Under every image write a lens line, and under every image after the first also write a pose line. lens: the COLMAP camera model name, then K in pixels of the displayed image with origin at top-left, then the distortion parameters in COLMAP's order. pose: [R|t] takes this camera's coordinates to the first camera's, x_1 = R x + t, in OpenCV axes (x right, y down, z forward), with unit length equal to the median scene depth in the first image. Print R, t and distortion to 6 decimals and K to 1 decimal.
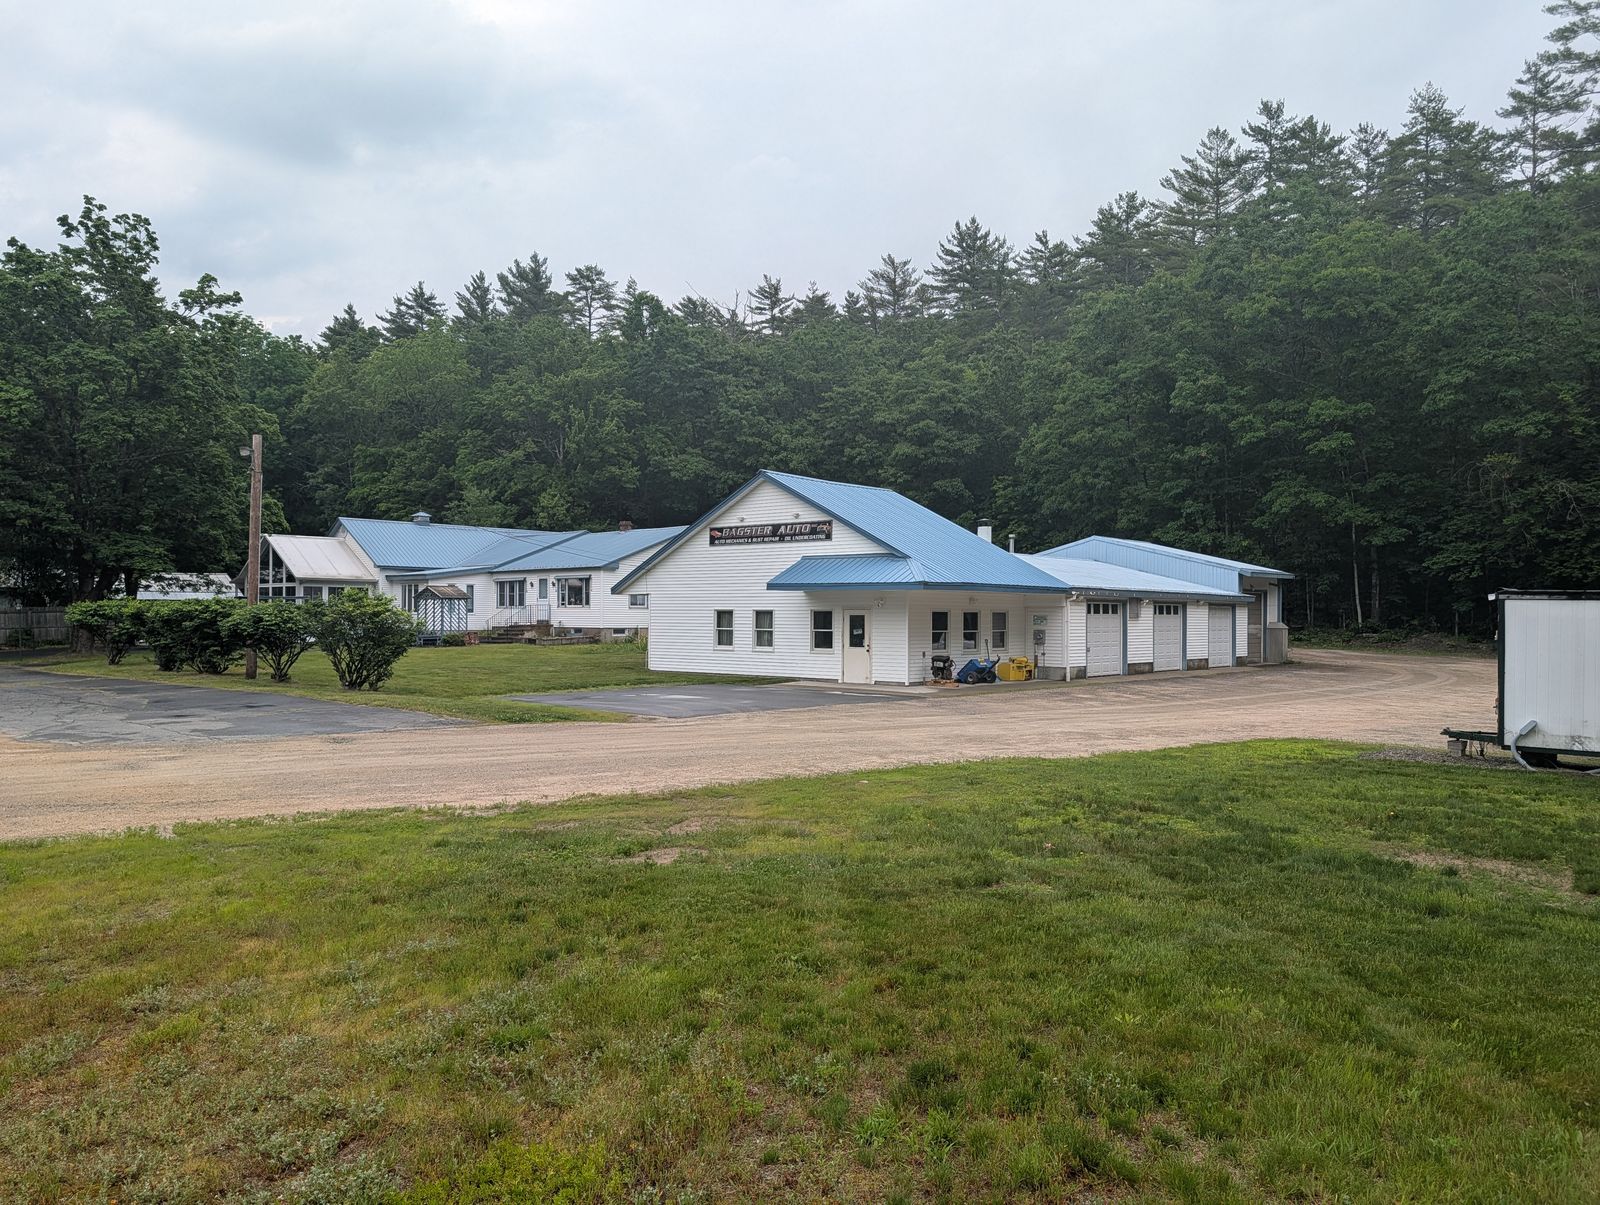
lens RADIAL K [[1106.4, 0, 804.7], [0, 1106.4, 595.9], [0, 0, 1]] dist [0.015427, -0.007007]
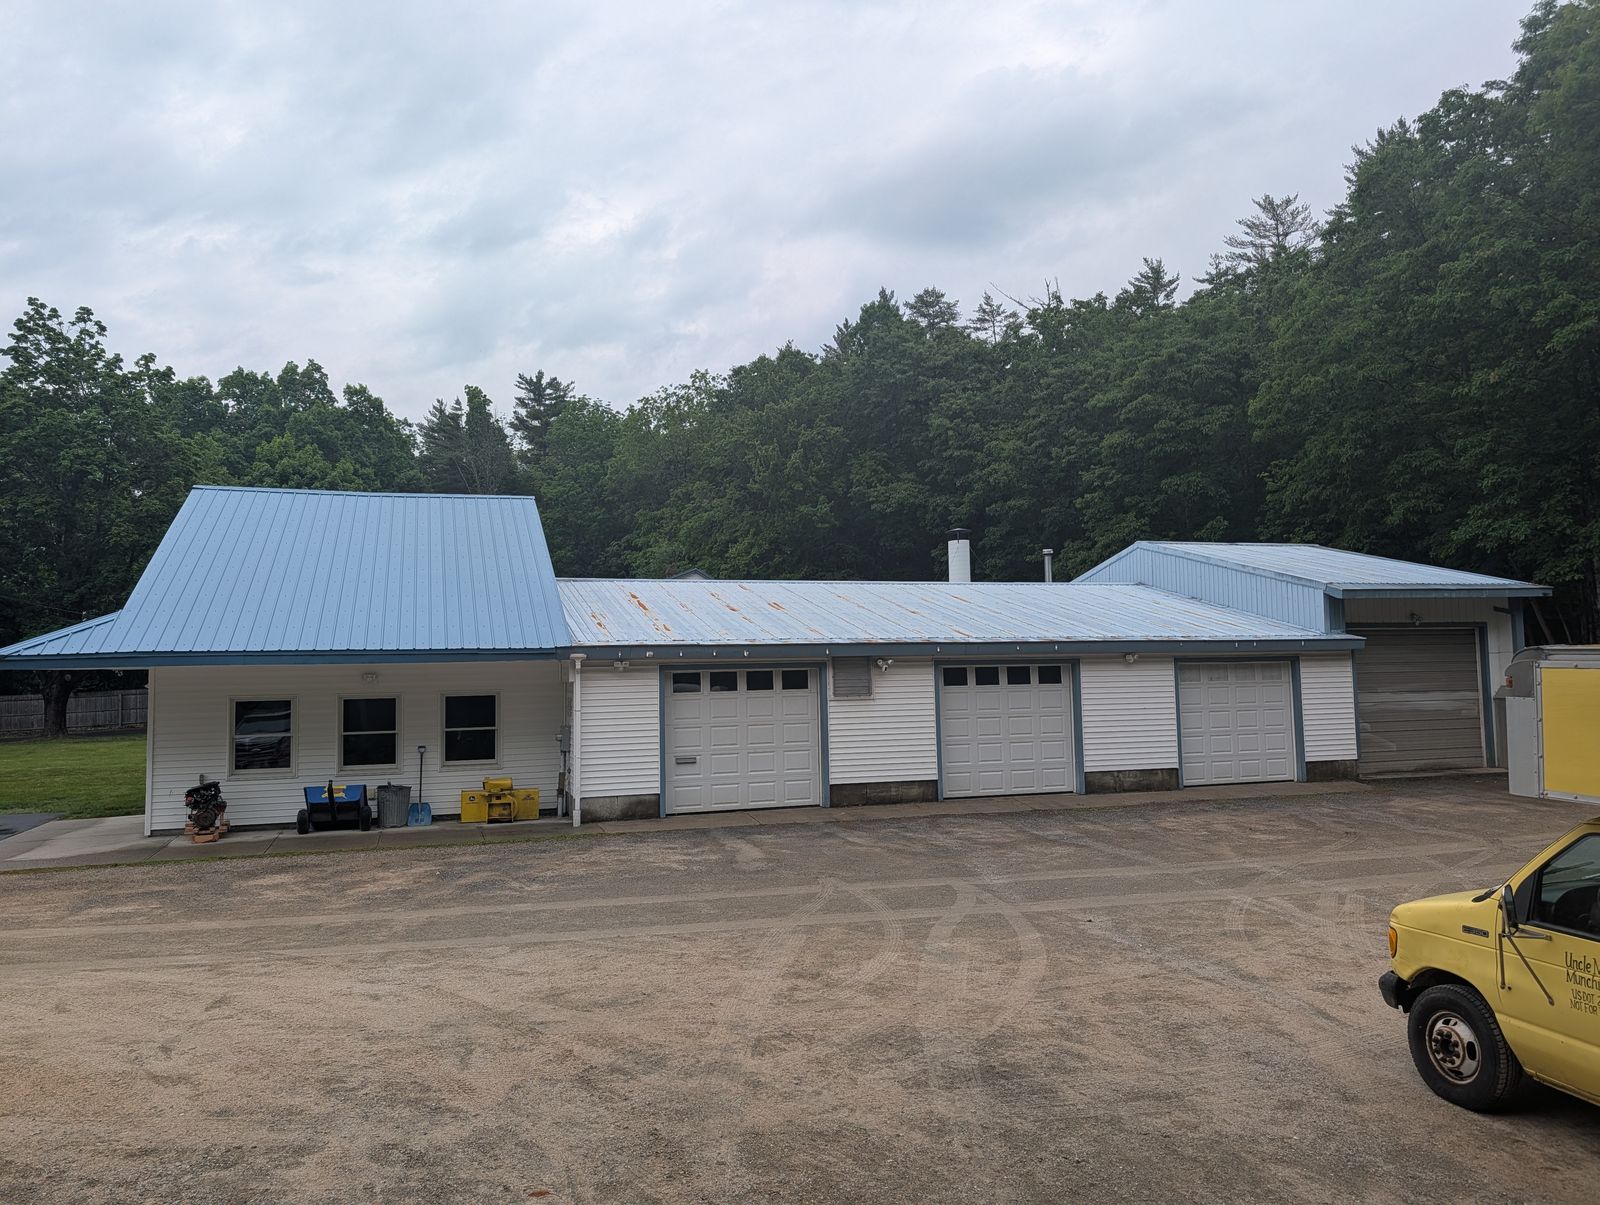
lens RADIAL K [[1106.4, 0, 804.7], [0, 1106.4, 595.9], [0, 0, 1]] dist [0.015427, -0.007007]
pose [[0.855765, -0.055711, -0.514357, 0.334335], [0.032788, 0.998027, -0.053546, 0.000011], [0.516325, 0.028958, 0.855903, 0.332606]]
